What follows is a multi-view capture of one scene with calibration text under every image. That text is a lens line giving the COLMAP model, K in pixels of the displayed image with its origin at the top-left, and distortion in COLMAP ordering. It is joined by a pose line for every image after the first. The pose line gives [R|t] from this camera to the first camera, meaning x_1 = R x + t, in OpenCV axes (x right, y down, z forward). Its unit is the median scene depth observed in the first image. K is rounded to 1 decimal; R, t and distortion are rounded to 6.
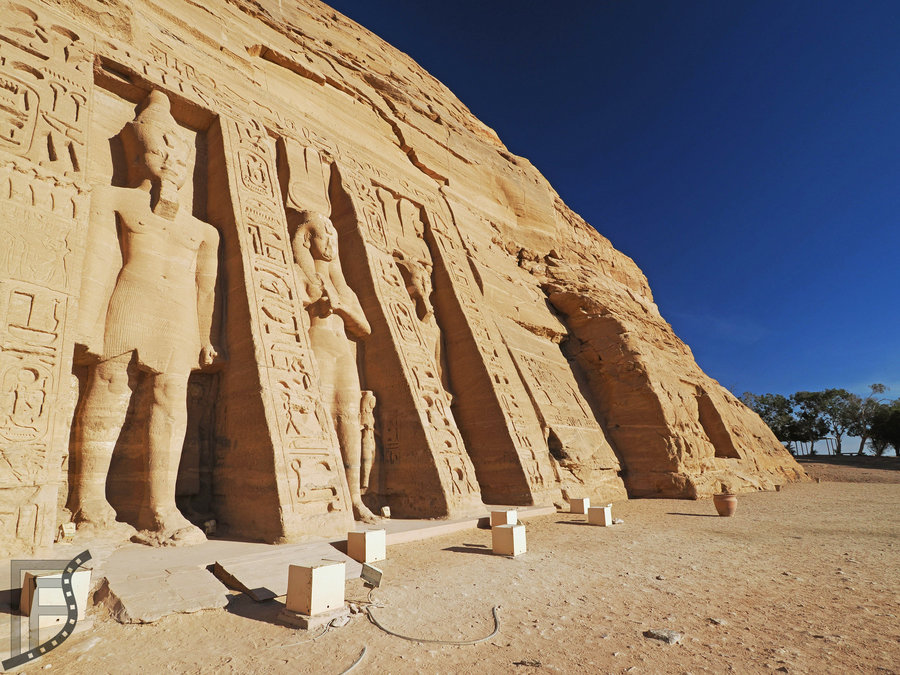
lens RADIAL K [[521.8, 0, 450.0], [0, 521.8, 337.5], [0, 0, 1]] dist [-0.009536, -0.001312]
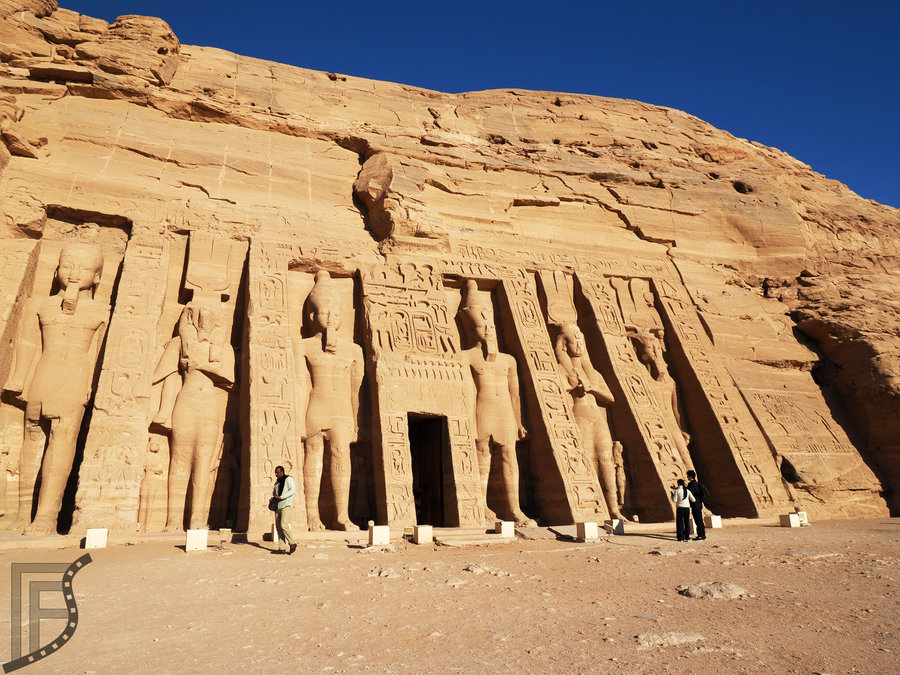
lens RADIAL K [[629.2, 0, 450.0], [0, 629.2, 337.5], [0, 0, 1]] dist [-0.010239, -0.005275]
pose [[0.886116, -0.135308, -0.443272, 0.220563], [0.128364, 0.990669, -0.045796, -0.146128], [0.445333, -0.016319, 0.895216, -0.707501]]
